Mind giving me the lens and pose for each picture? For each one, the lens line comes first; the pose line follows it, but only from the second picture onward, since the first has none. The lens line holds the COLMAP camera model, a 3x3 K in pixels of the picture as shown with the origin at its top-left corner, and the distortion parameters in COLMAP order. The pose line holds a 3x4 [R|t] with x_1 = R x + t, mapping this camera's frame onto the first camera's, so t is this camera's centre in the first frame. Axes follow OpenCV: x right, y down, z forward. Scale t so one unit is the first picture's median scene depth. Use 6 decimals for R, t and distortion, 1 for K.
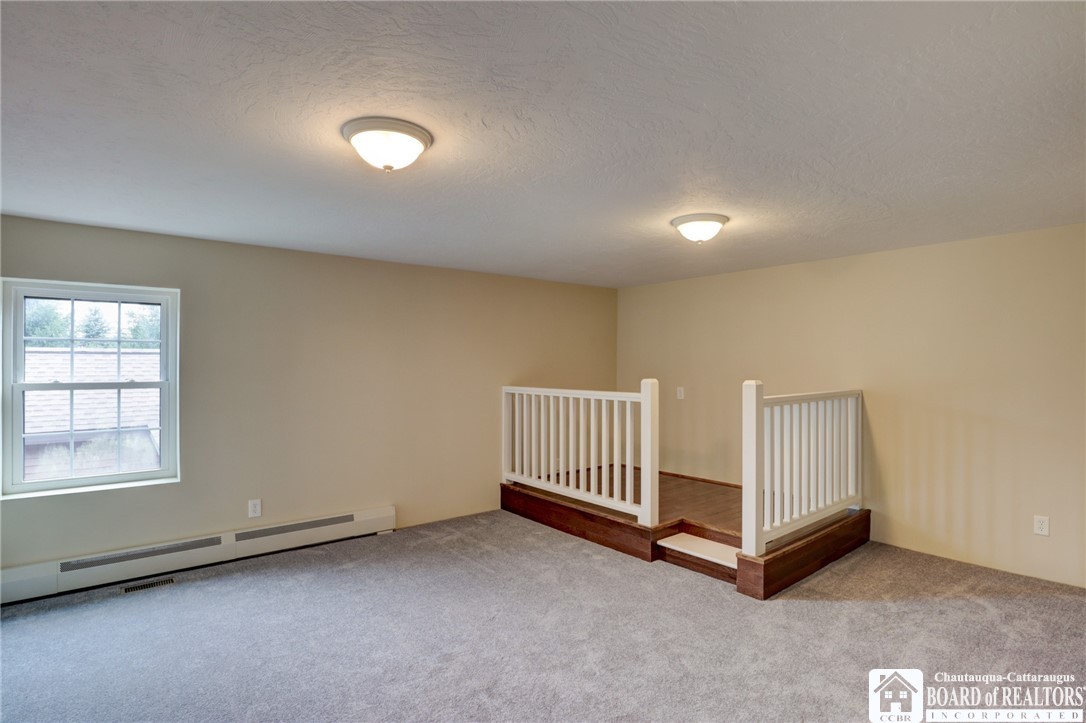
lens RADIAL K [[547.0, 0, 551.7], [0, 547.0, 363.2], [0, 0, 1]] dist [-0.047979, 0.016511]
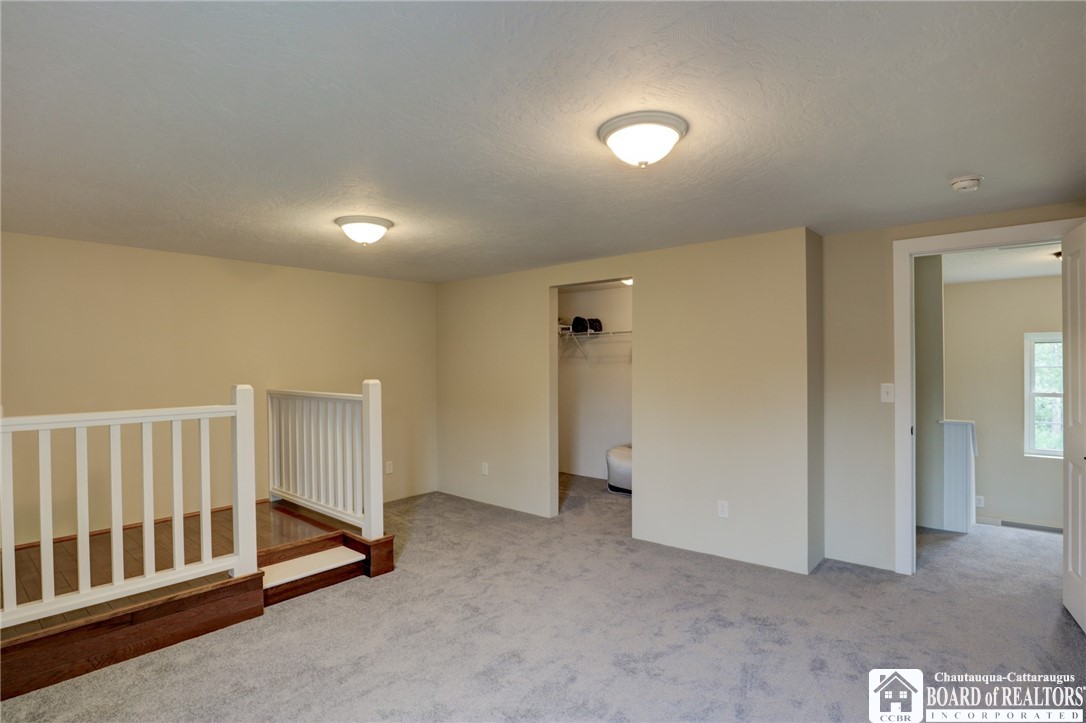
lens RADIAL K [[547.0, 0, 551.7], [0, 547.0, 363.2], [0, 0, 1]] dist [-0.047979, 0.016511]
pose [[-0.165977, -0.000463, 0.986130, -0.661373], [0.008715, 0.999960, 0.001936, 0.000525], [-0.986091, 0.008916, -0.165966, 0.709085]]
